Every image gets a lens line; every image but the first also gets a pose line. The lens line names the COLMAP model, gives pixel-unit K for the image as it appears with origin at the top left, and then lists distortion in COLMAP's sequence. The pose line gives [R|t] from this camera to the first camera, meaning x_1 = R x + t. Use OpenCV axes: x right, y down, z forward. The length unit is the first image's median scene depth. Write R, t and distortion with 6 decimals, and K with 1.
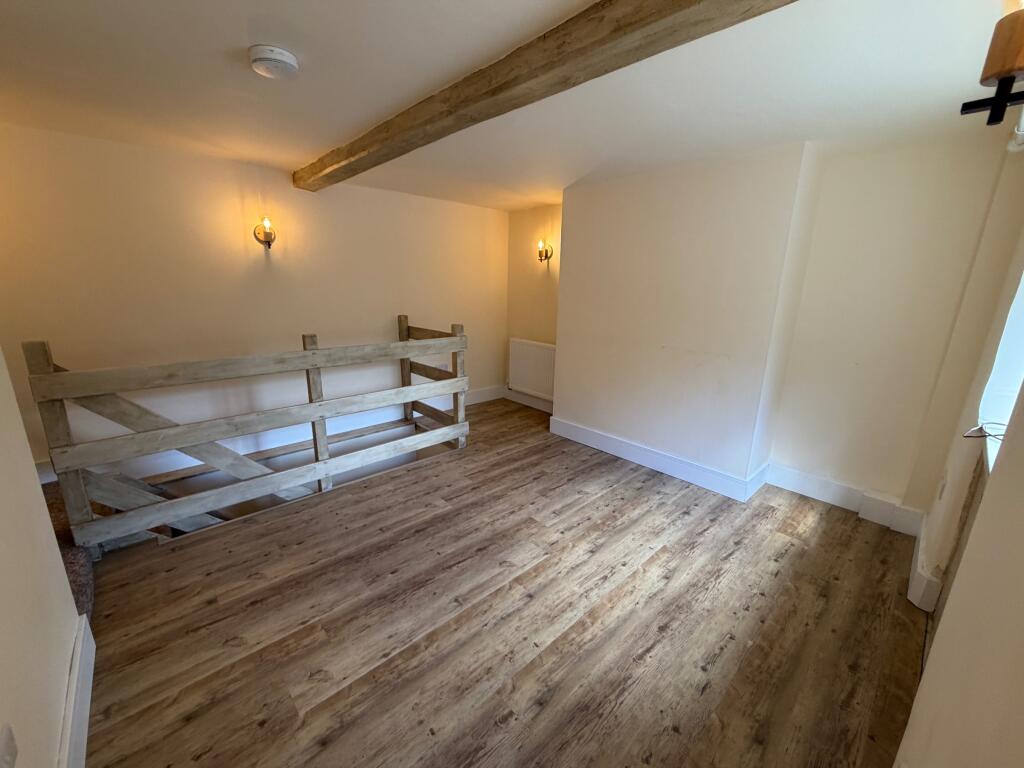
lens RADIAL K [[405.2, 0, 509.2], [0, 405.2, 384.0], [0, 0, 1]] dist [-0.000356, -0.000079]
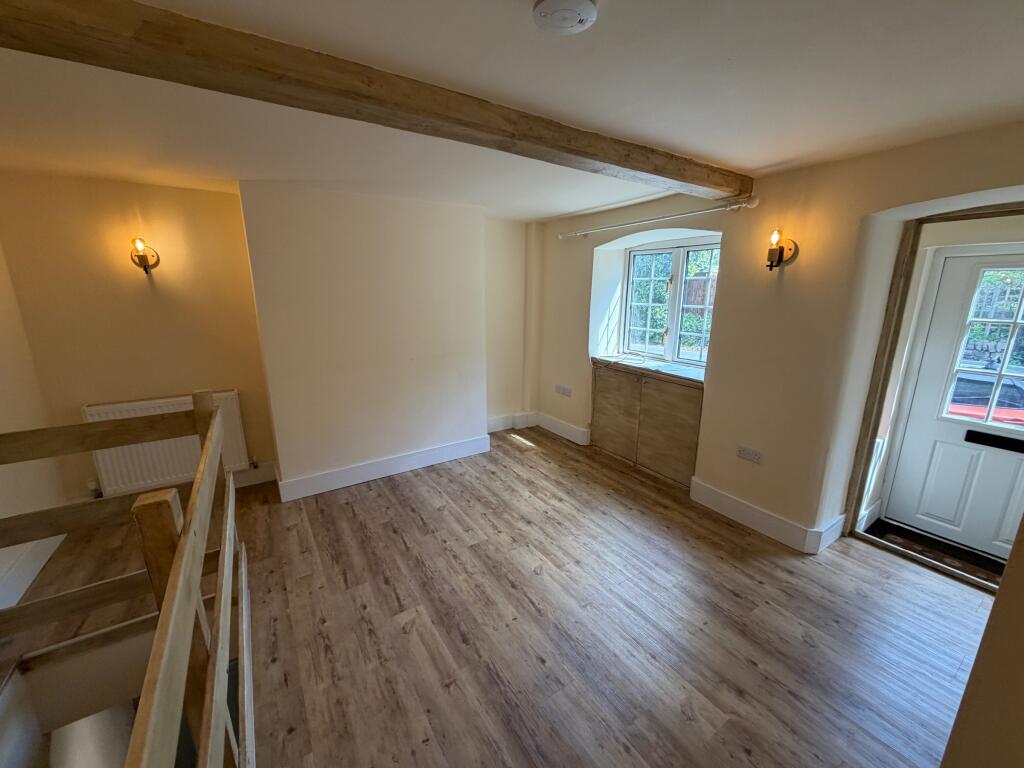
lens RADIAL K [[405.2, 0, 509.2], [0, 405.2, 384.0], [0, 0, 1]] dist [-0.000356, -0.000079]
pose [[0.175726, -0.244815, 0.953513, -0.847244], [0.243725, 0.949250, 0.198804, -0.237111], [-0.953792, 0.197460, 0.226475, 0.667330]]
